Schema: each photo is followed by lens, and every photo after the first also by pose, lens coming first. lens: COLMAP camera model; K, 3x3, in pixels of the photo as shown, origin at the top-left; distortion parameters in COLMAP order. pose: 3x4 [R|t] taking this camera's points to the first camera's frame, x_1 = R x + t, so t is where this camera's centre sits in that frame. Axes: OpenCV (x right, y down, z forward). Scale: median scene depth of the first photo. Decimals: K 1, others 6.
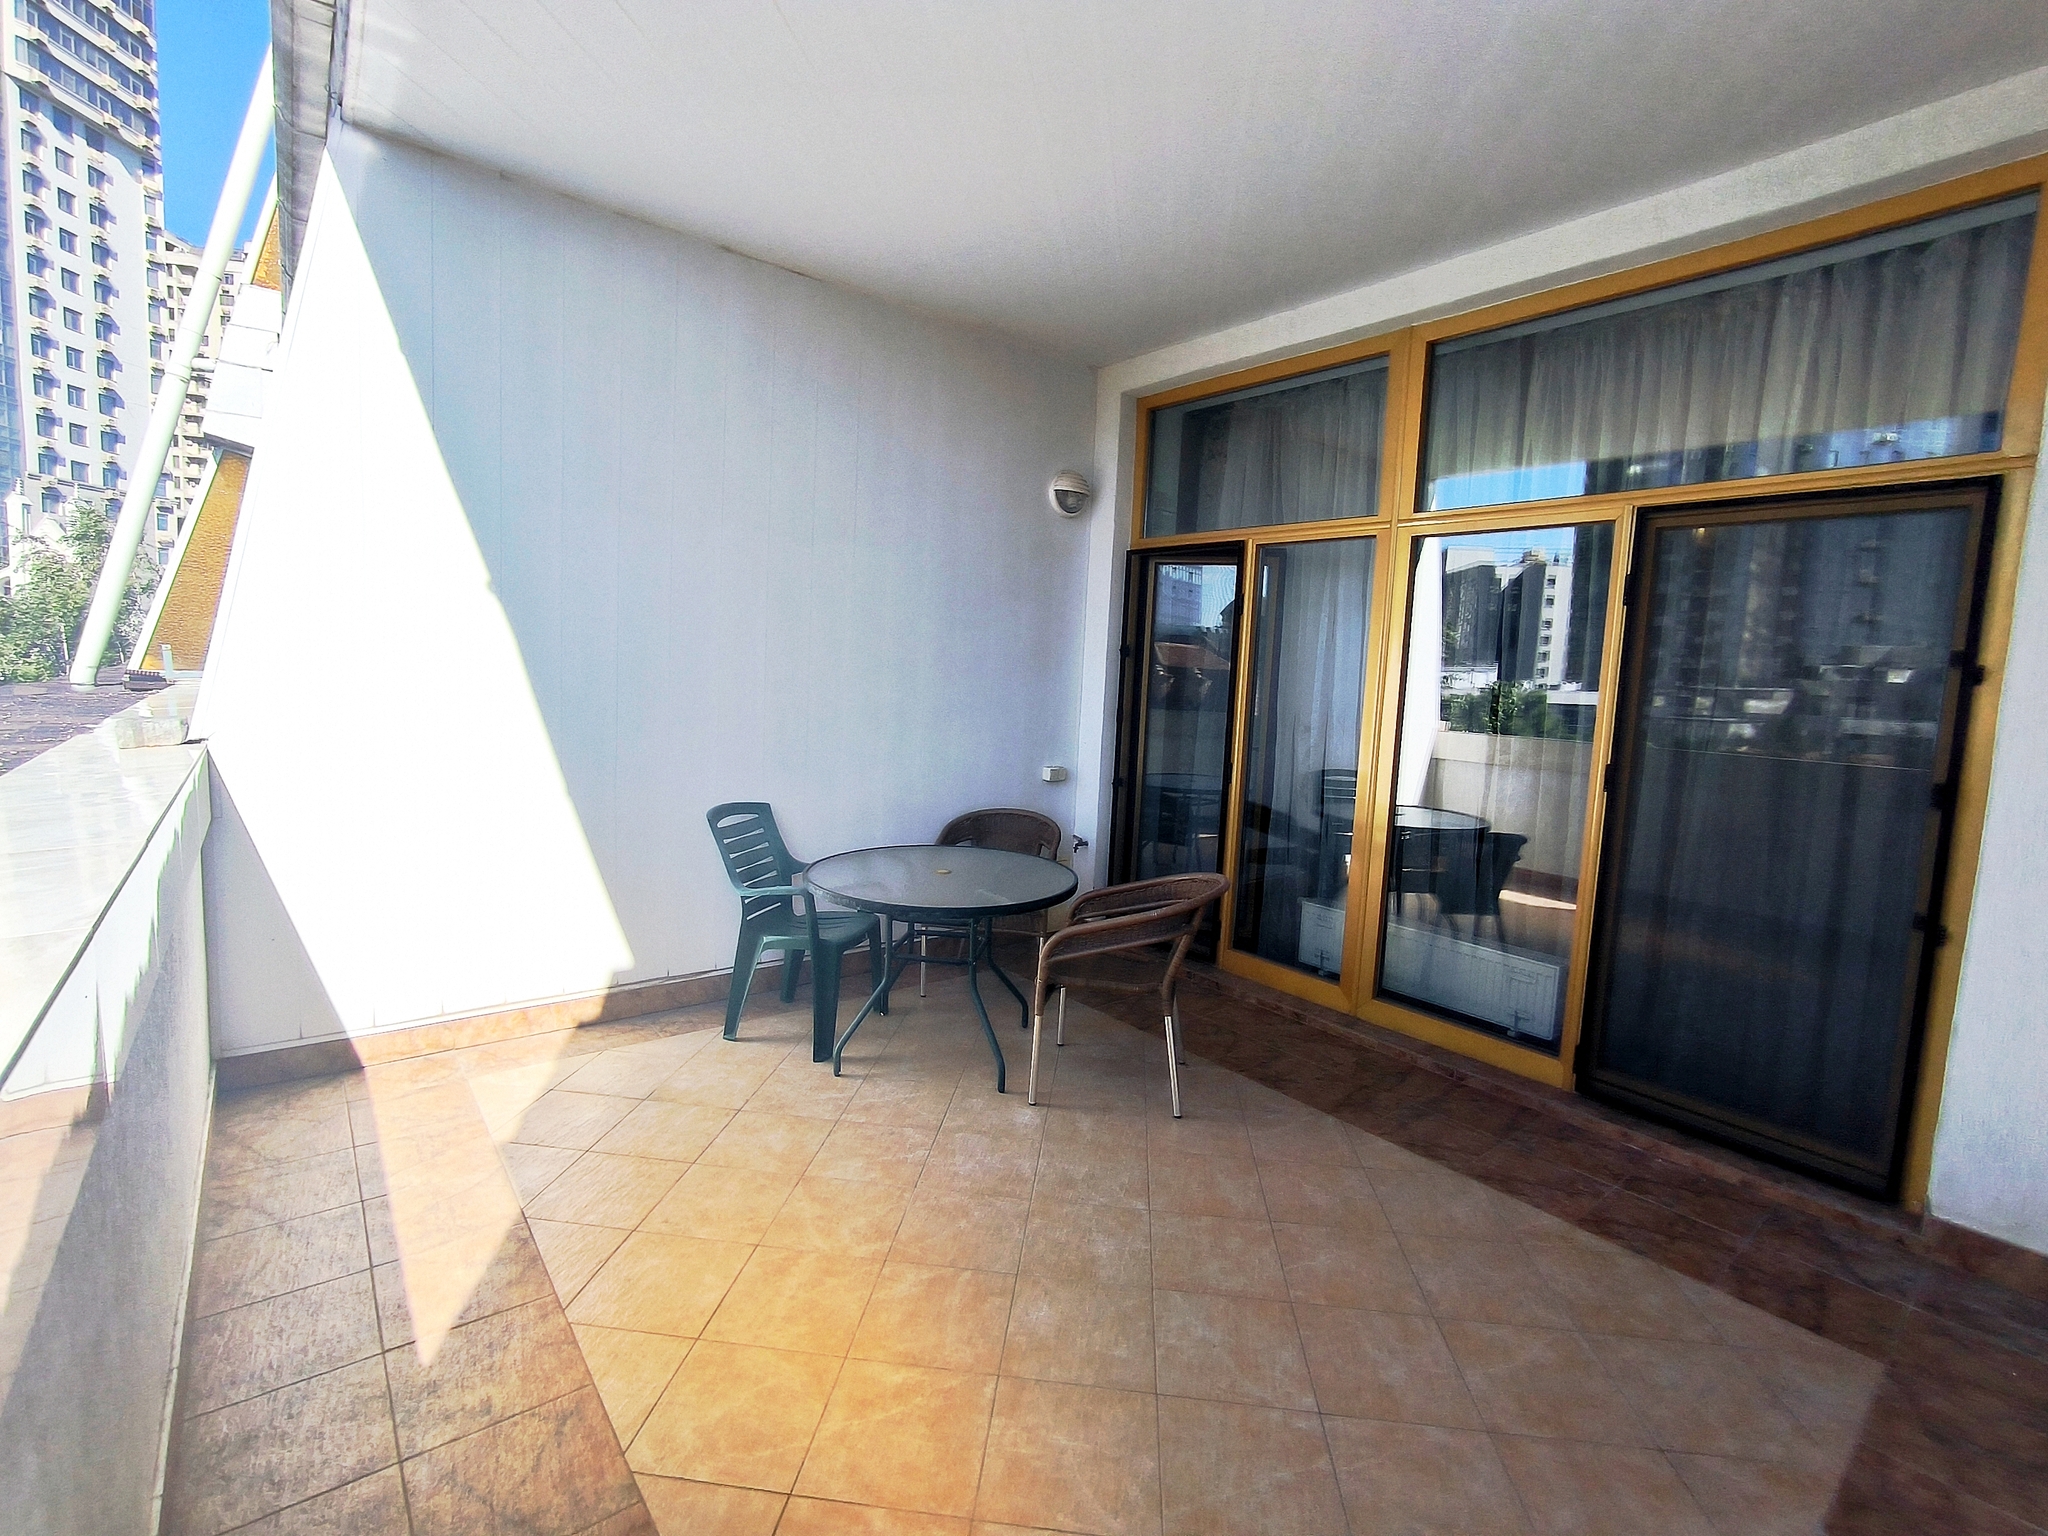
lens RADIAL K [[935.9, 0, 1044.6], [0, 935.9, 761.4], [0, 0, 1]] dist [-0.001350, 0.000416]
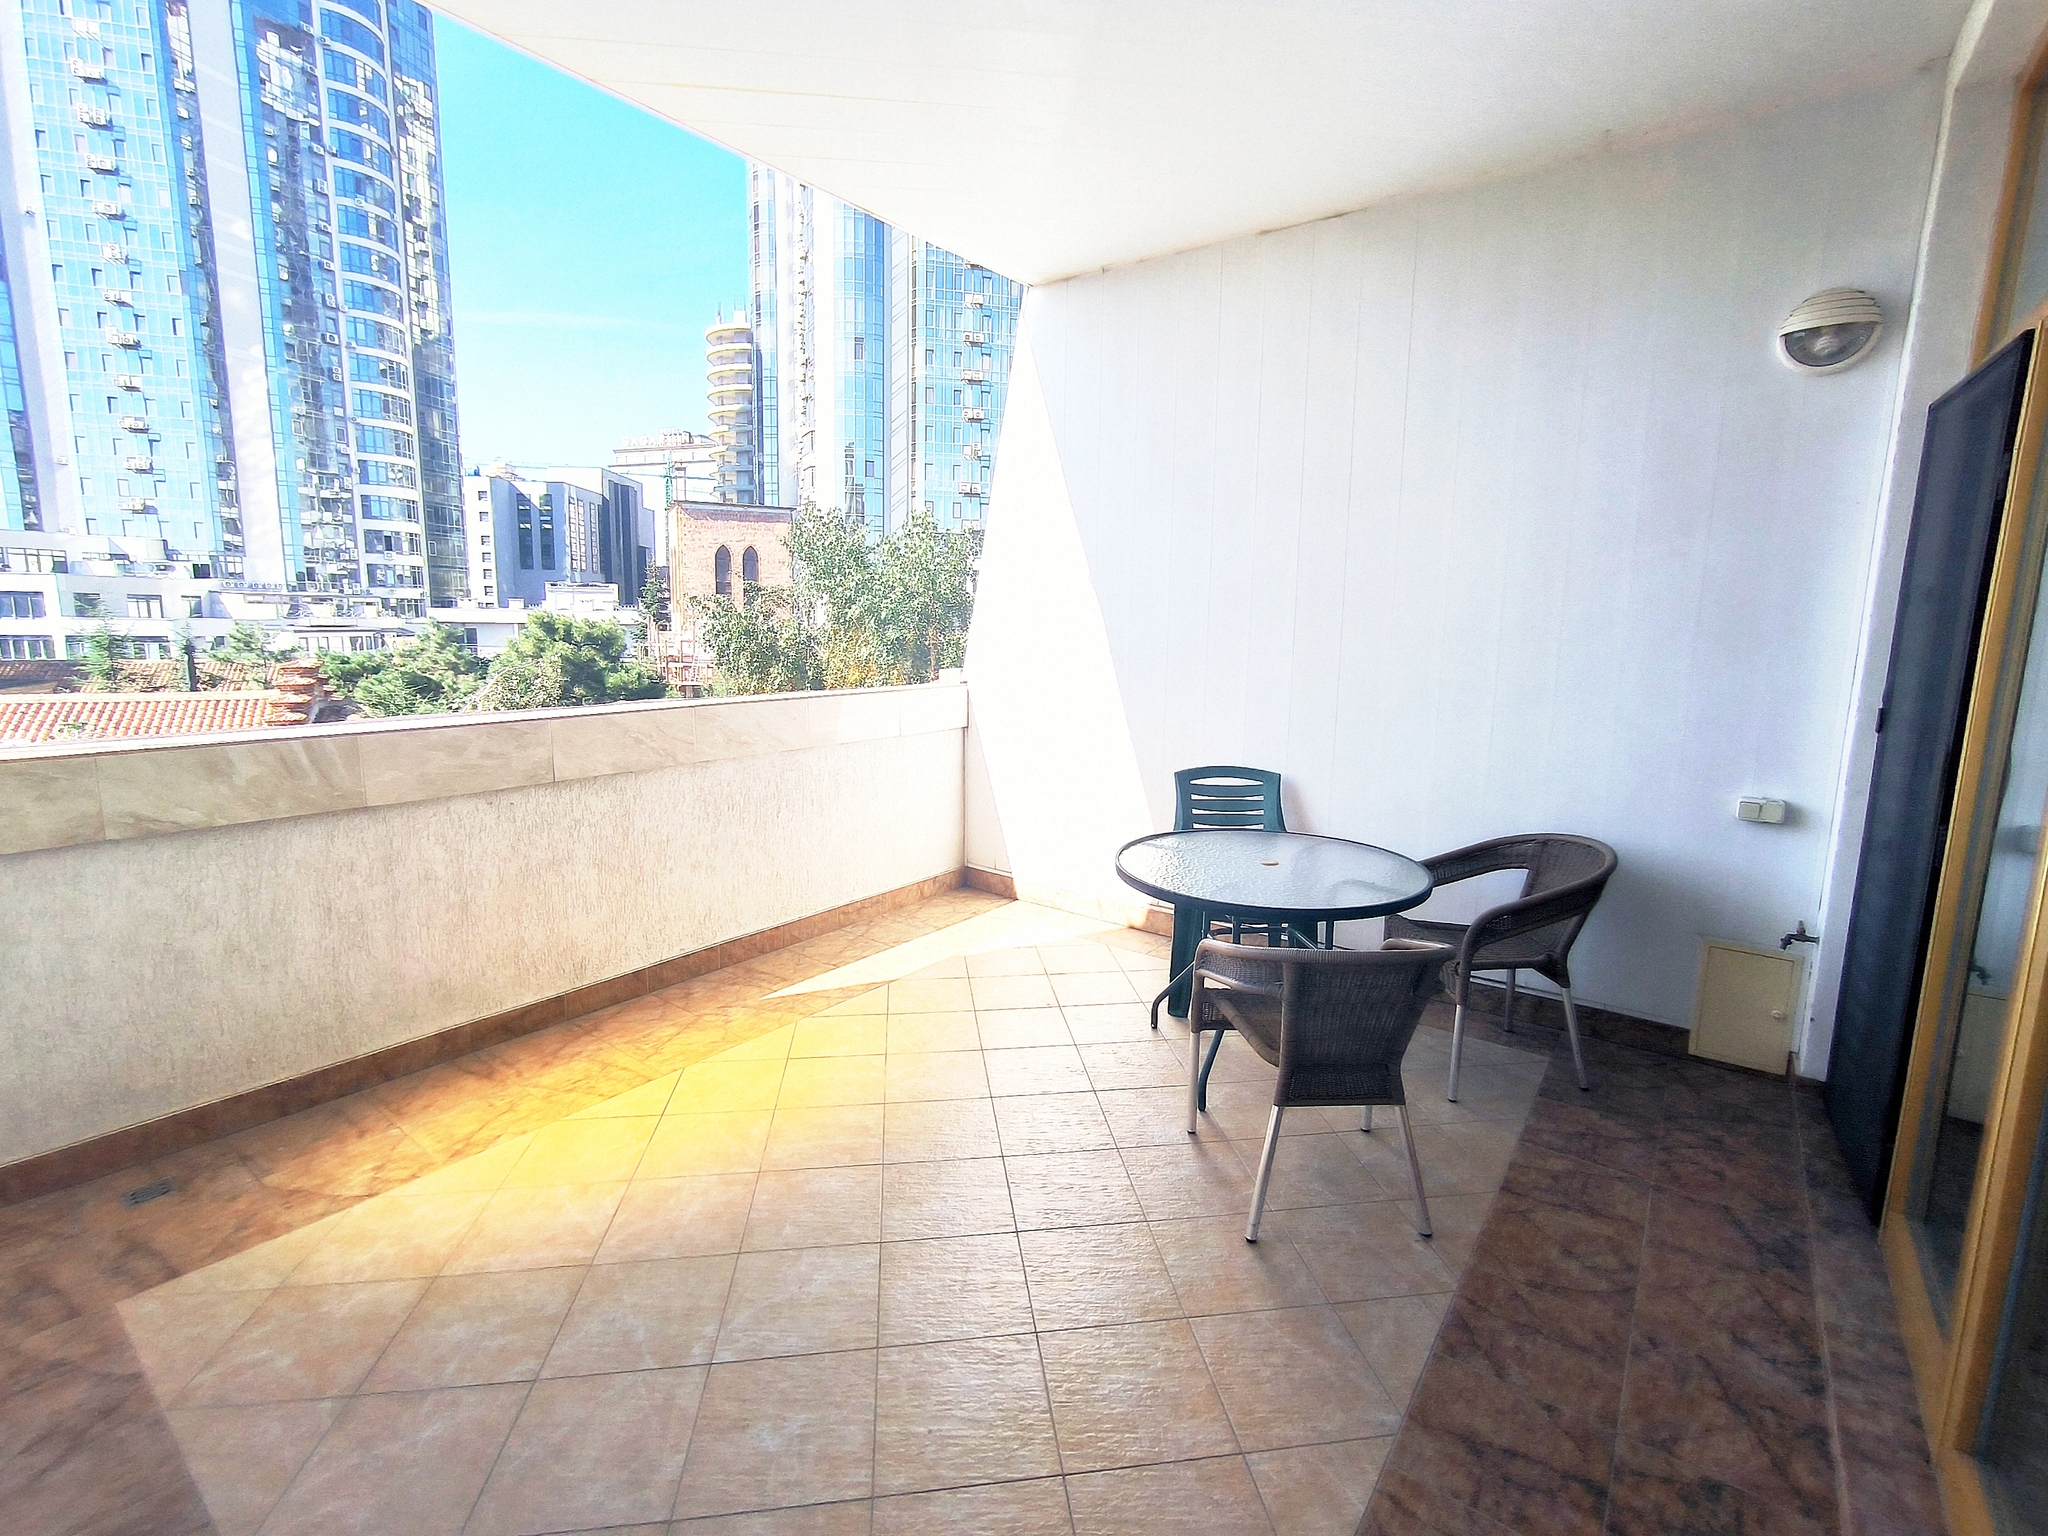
lens RADIAL K [[913.9, 0, 1026.4], [0, 913.9, 752.0], [0, 0, 1]] dist [-0.000030, 0.000101]
pose [[0.224634, 0.094456, -0.969854, 0.493127], [-0.096372, 0.992565, 0.074346, -0.022423], [0.969666, 0.076766, 0.232067, 0.413047]]
